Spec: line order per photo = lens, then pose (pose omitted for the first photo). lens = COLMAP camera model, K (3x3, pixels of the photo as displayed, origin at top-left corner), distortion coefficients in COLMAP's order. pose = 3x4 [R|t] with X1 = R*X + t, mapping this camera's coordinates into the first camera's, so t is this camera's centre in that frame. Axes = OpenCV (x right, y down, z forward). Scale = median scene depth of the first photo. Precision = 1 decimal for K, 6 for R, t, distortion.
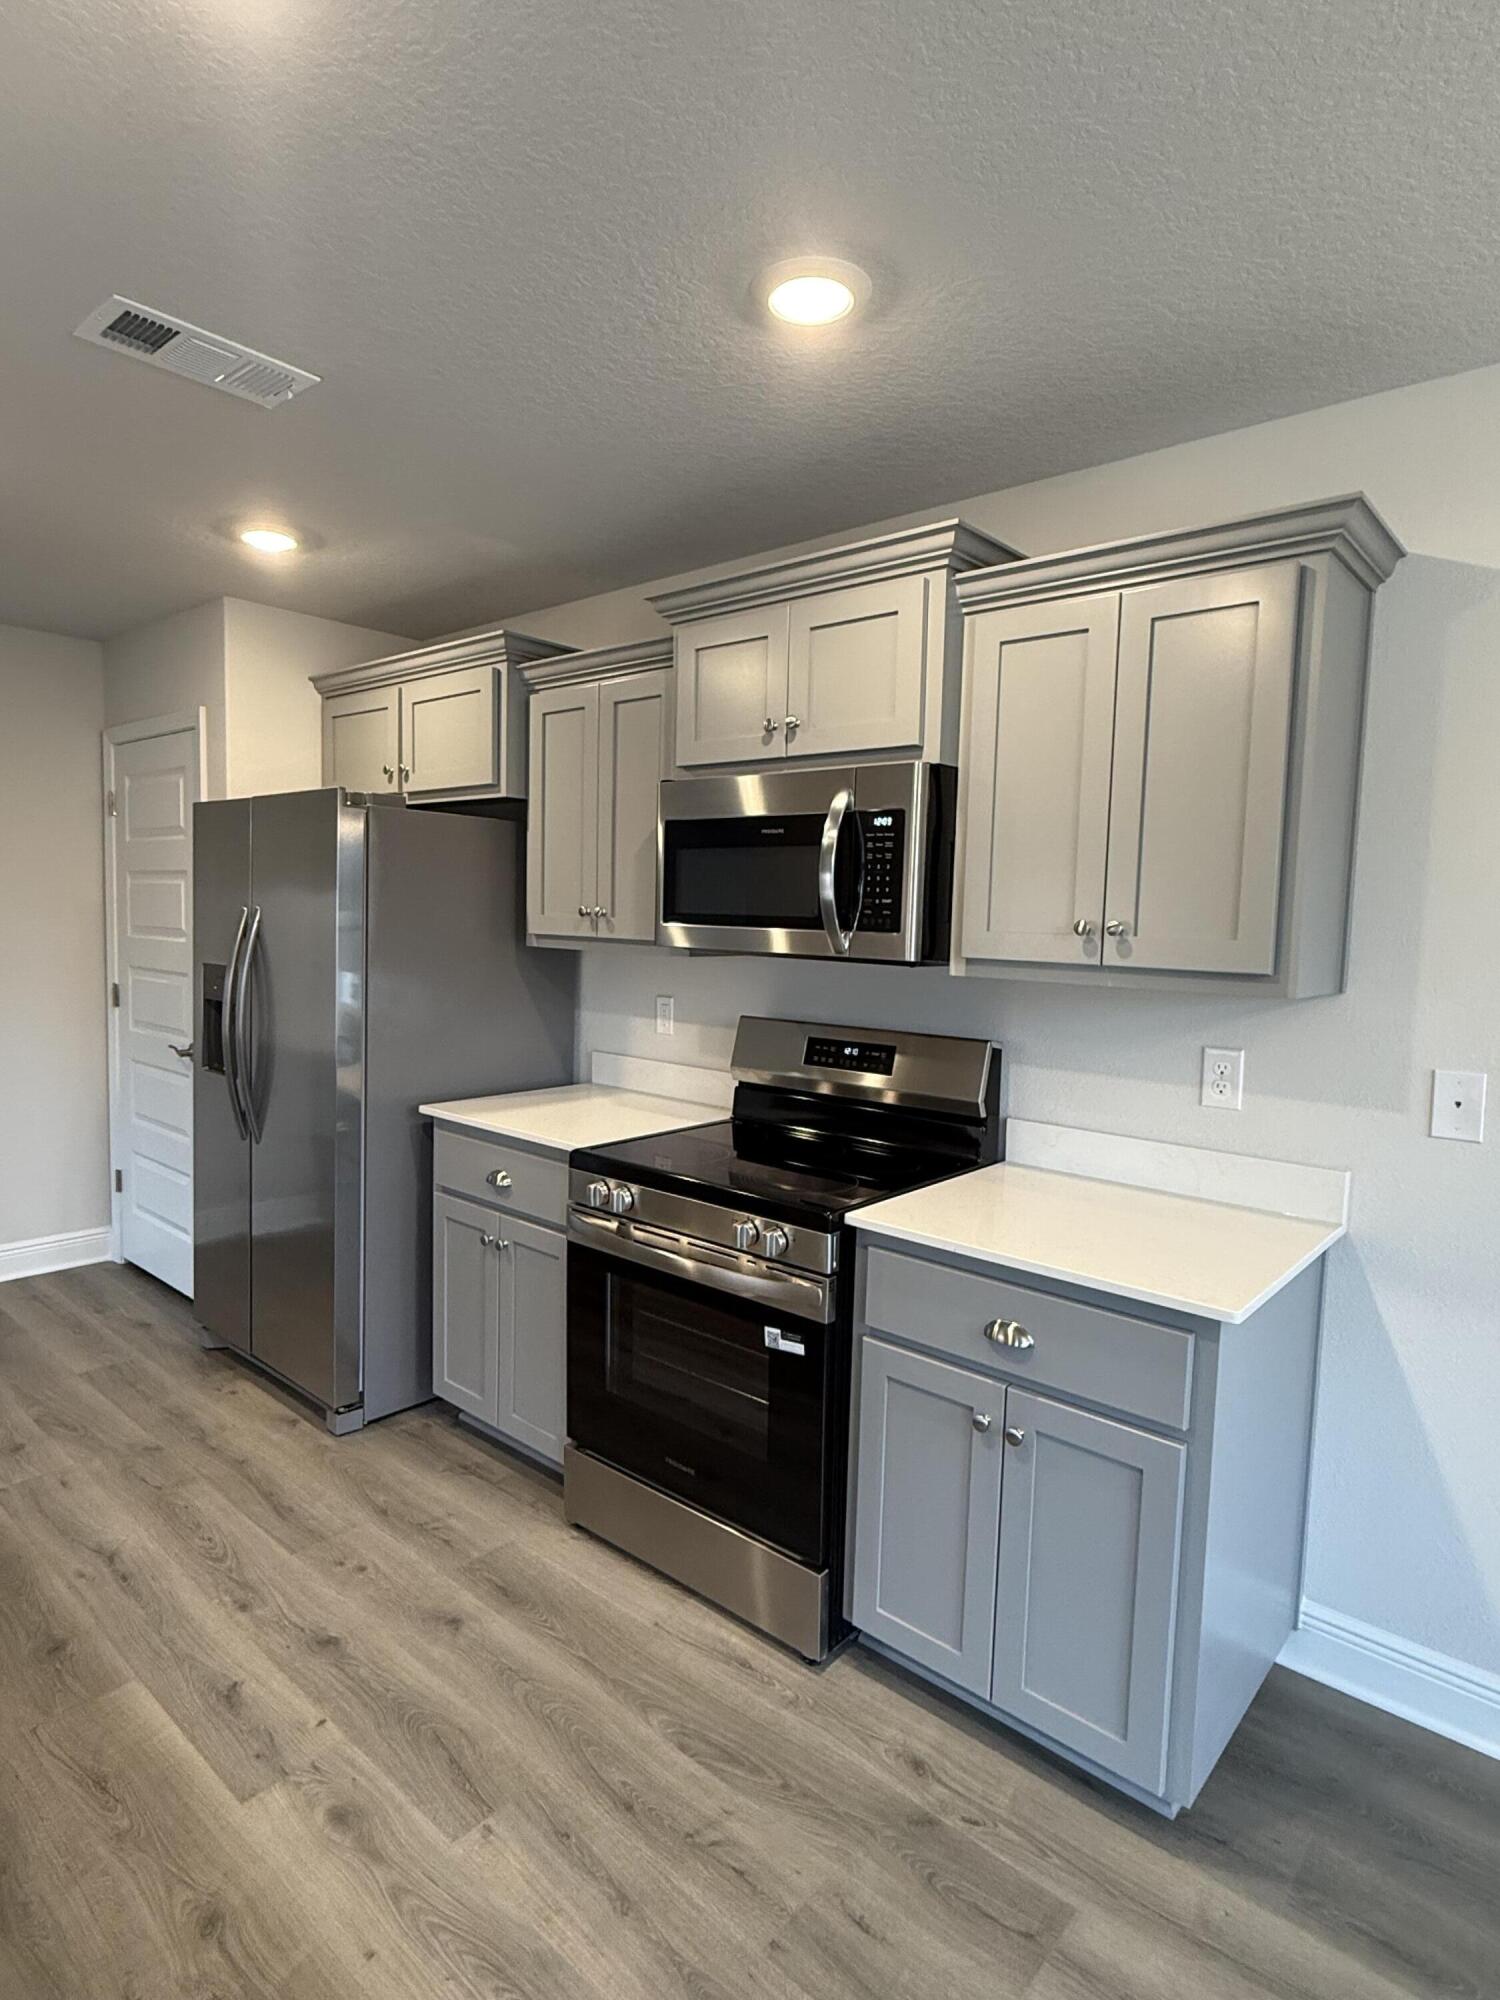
lens RADIAL K [[1099.2, 0, 741.7], [0, 1099.2, 993.6], [0, 0, 1]] dist [0.002377, -0.000292]
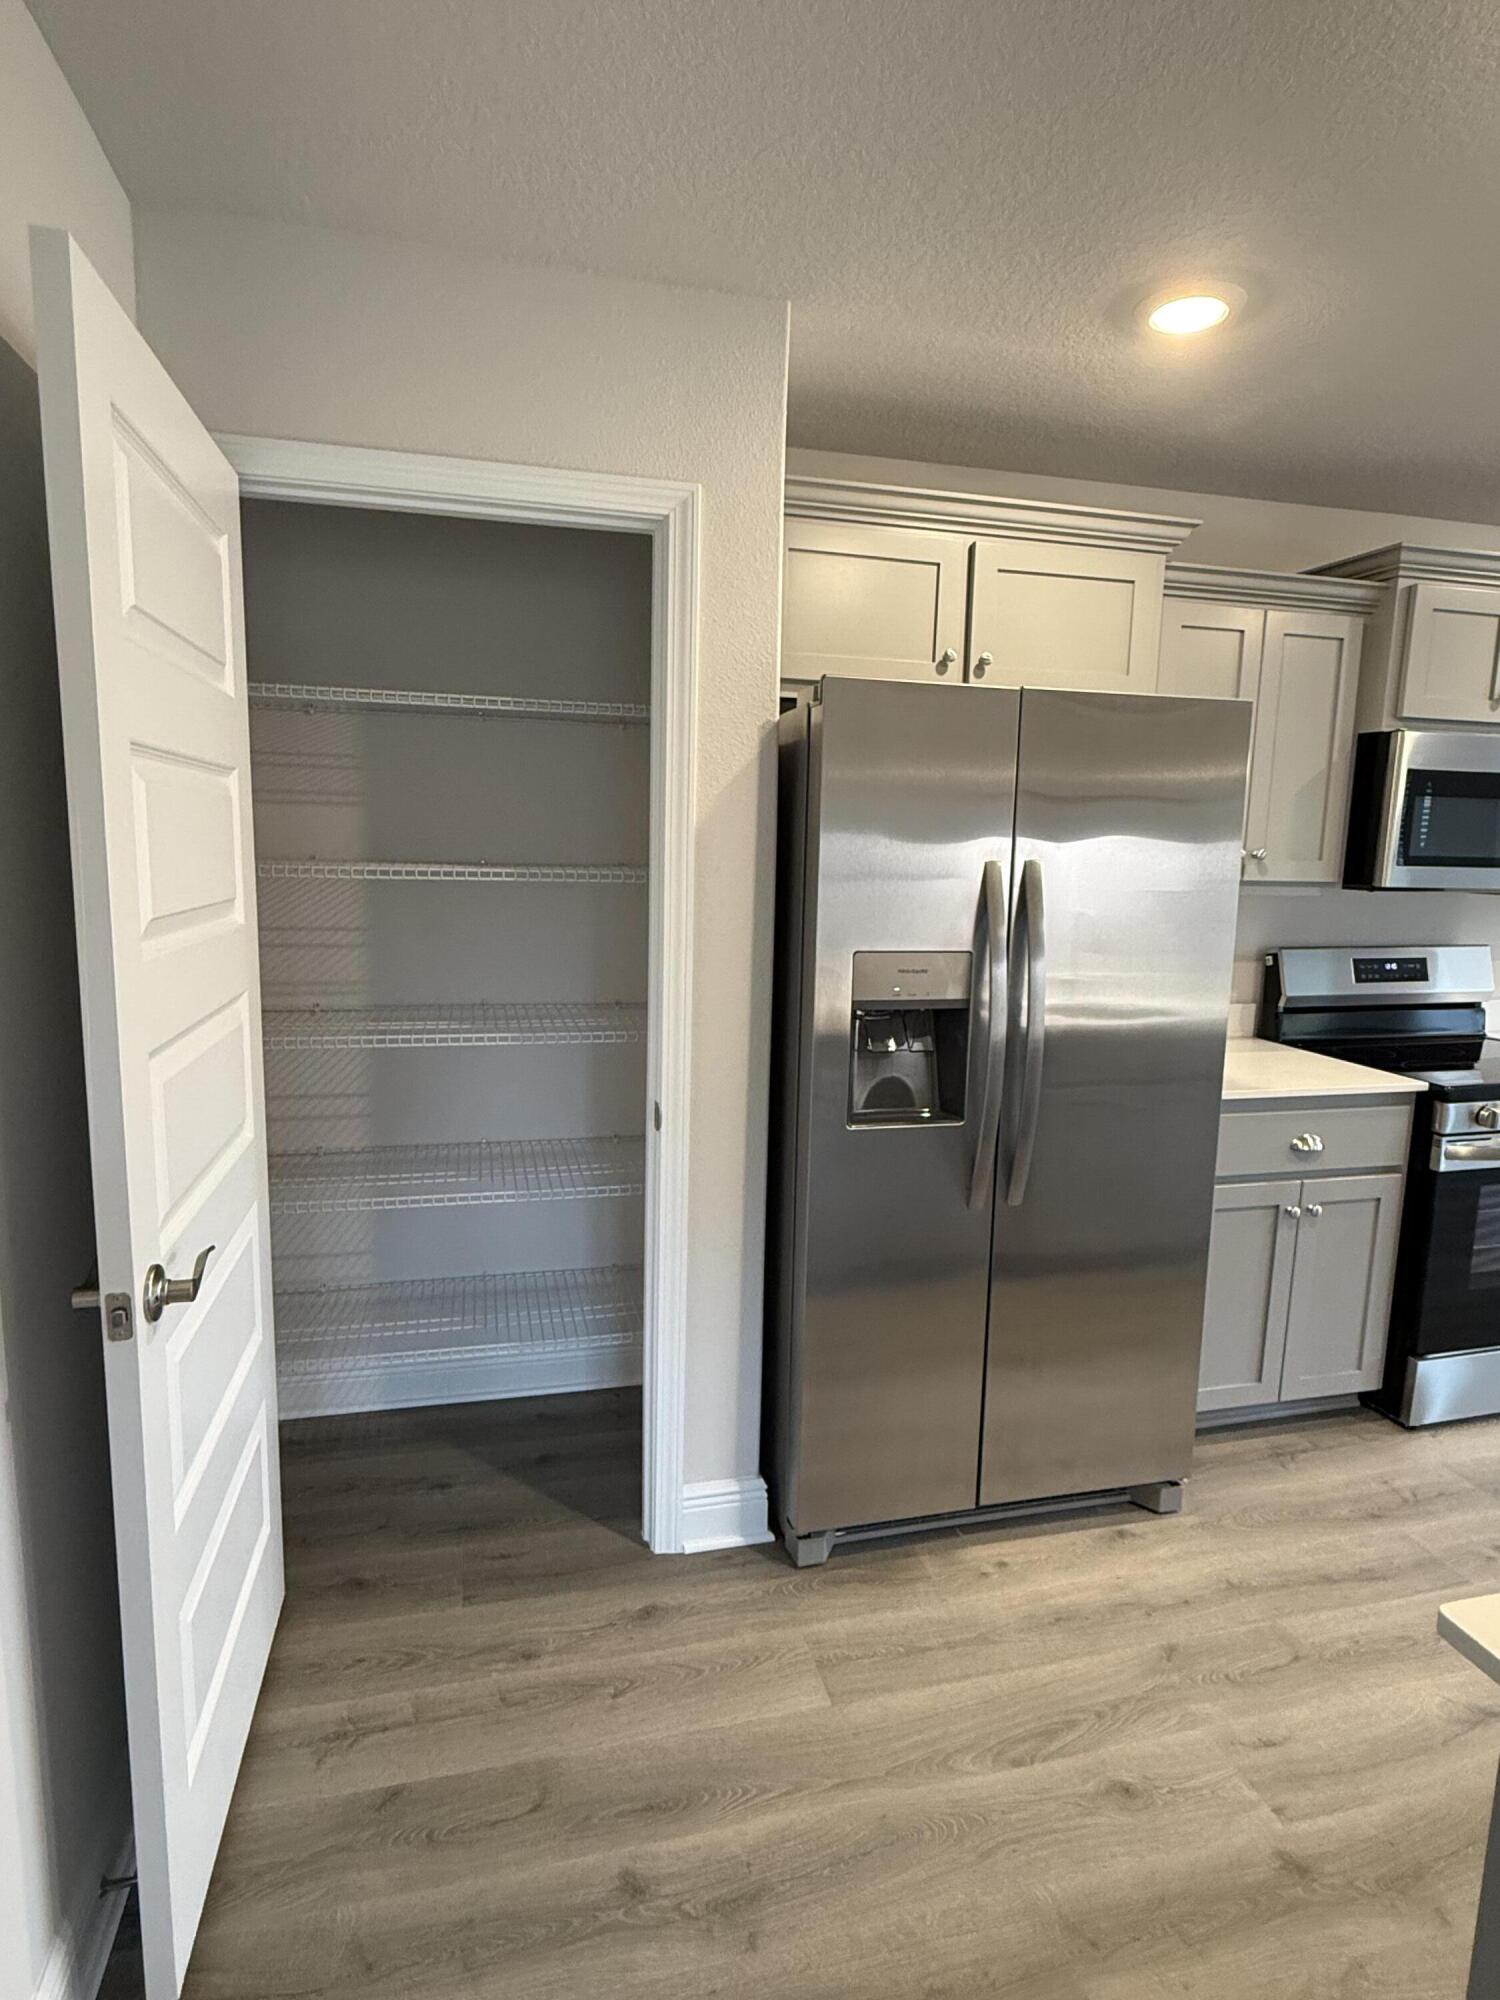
lens RADIAL K [[1099.2, 0, 737.2], [0, 1099.2, 992.6], [0, 0, 1]] dist [0.002377, -0.000292]
pose [[0.560033, -0.132004, 0.817886, -1.280027], [0.053836, 0.990937, 0.123071, -0.105037], [-0.826719, -0.024893, 0.562064, 0.902052]]
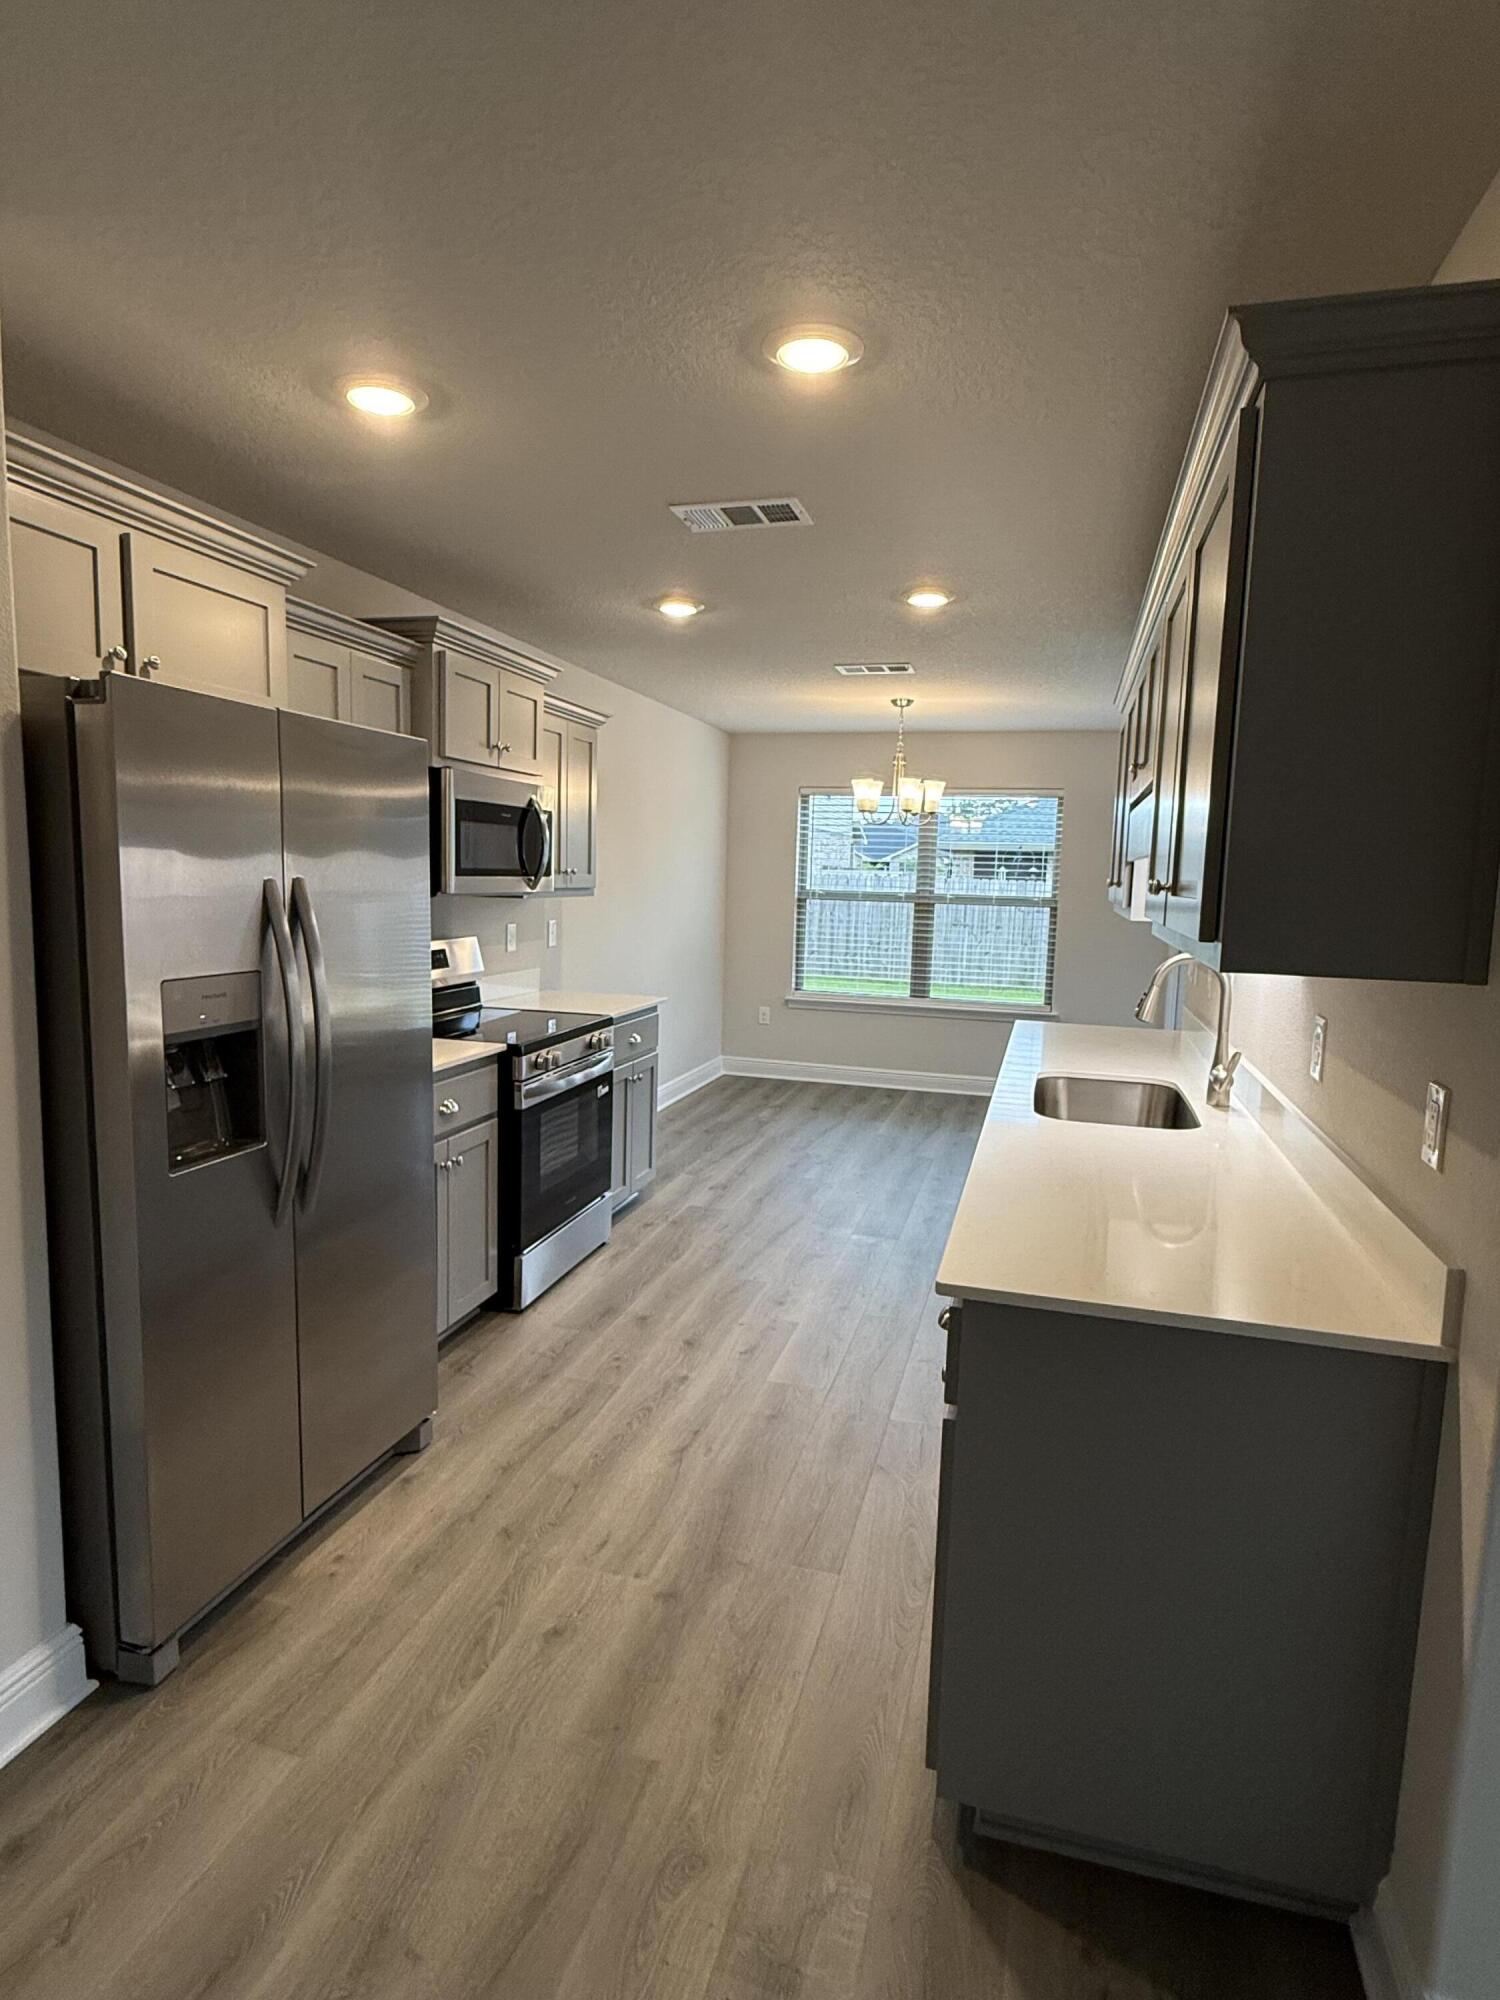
lens RADIAL K [[1099.2, 0, 753.7], [0, 1099.2, 1003.1], [0, 0, 1]] dist [0.002377, -0.000292]
pose [[-0.438942, -0.144994, 0.886739, -1.384994], [0.028798, 0.984117, 0.175172, -0.131435], [-0.898054, 0.102427, -0.427794, 1.222786]]
